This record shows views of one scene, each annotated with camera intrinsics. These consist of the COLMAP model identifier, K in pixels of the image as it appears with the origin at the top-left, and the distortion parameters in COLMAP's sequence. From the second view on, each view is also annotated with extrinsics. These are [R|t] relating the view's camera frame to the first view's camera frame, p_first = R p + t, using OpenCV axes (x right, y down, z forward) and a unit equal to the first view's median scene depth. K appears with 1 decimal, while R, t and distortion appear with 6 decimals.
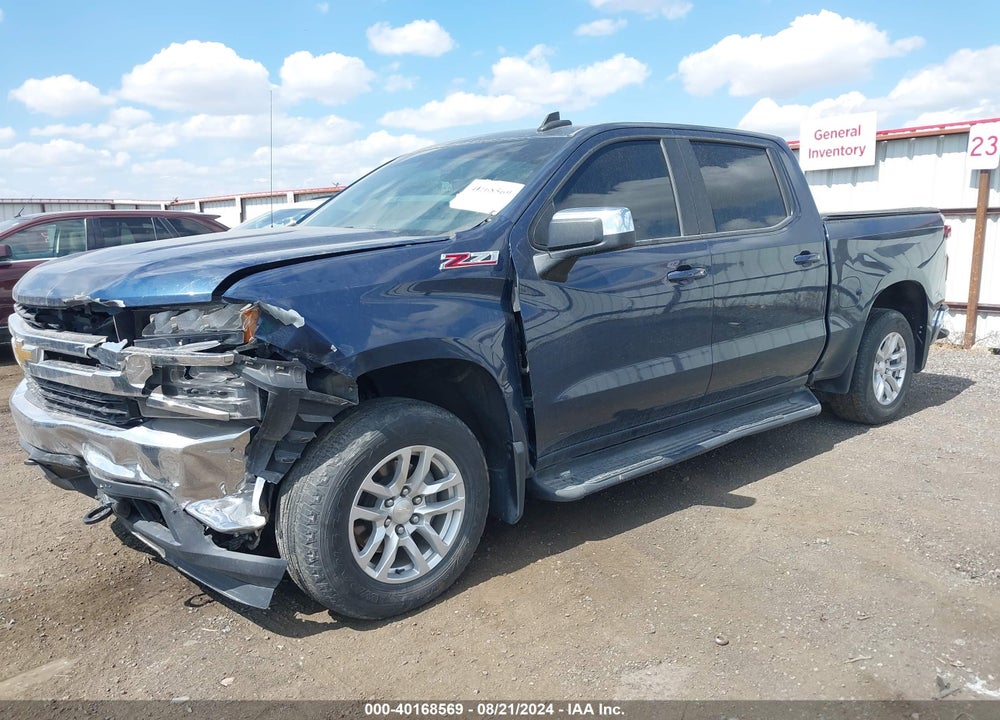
lens RADIAL K [[780.7, 0, 495.7], [0, 780.7, 351.3], [0, 0, 1]] dist [0.001986, -0.009015]
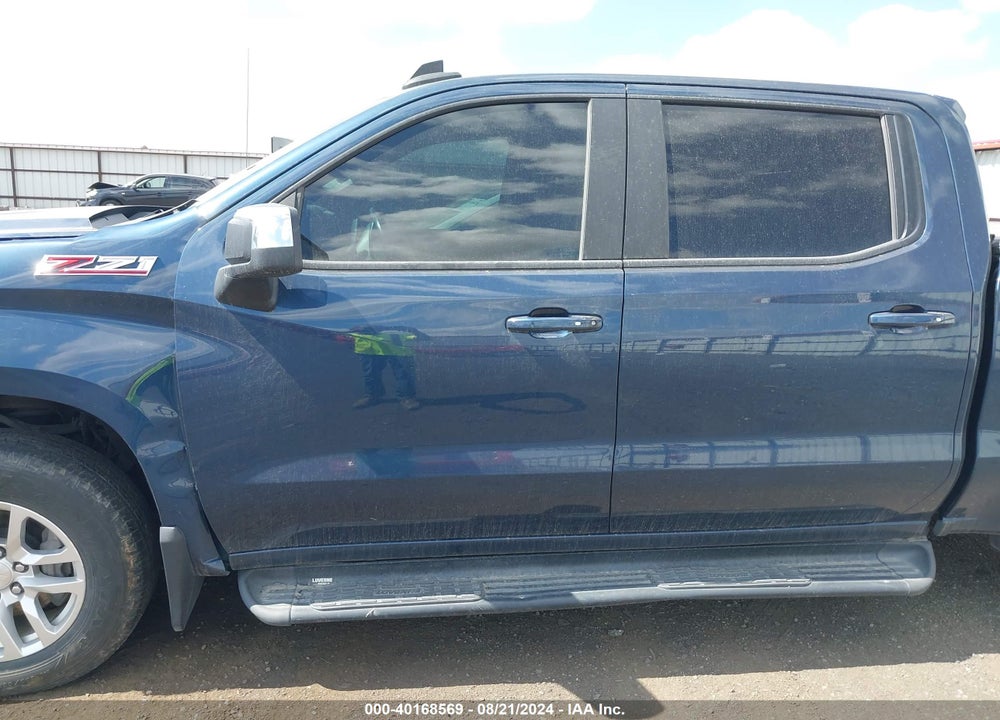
lens RADIAL K [[816.9, 0, 532.9], [0, 816.9, 376.9], [0, 0, 1]] dist [-0.011836, -0.009733]
pose [[0.857107, 0.165886, -0.487699, 0.680098], [-0.143443, 0.986144, 0.083334, -0.133288], [0.494765, -0.001469, 0.869026, 0.534292]]
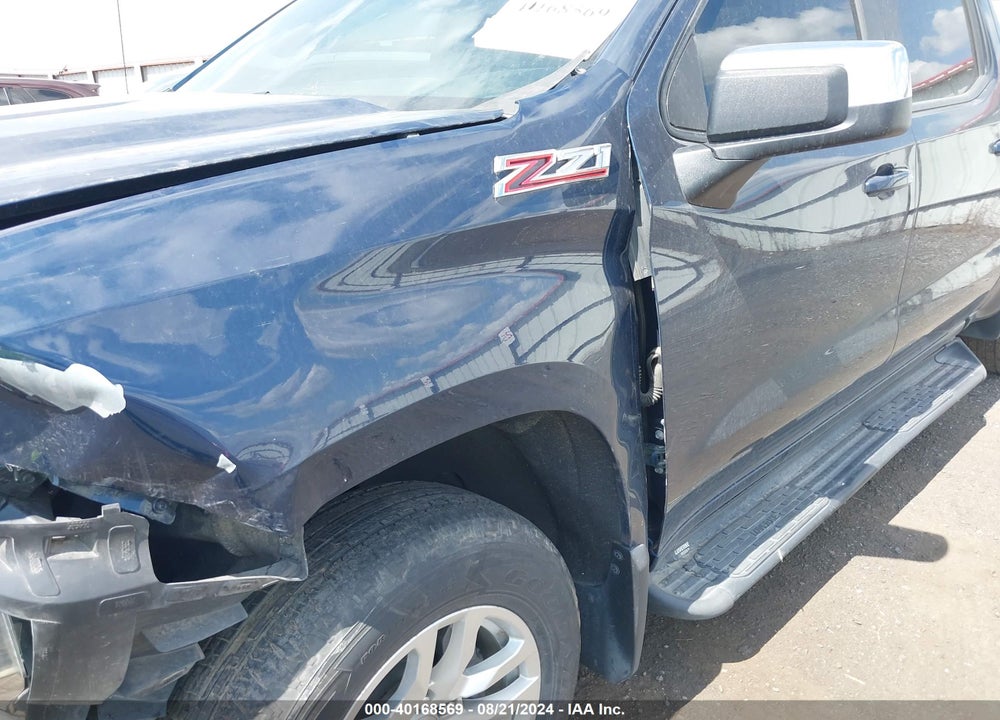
lens RADIAL K [[801.2, 0, 500.0], [0, 801.2, 360.0], [0, 0, 1]] dist [-0.037956, 0.004396]
pose [[0.995815, -0.032446, 0.085437, -0.099858], [0.018238, 0.986606, 0.162100, -0.084198], [-0.089552, -0.159863, 0.983069, 0.555656]]
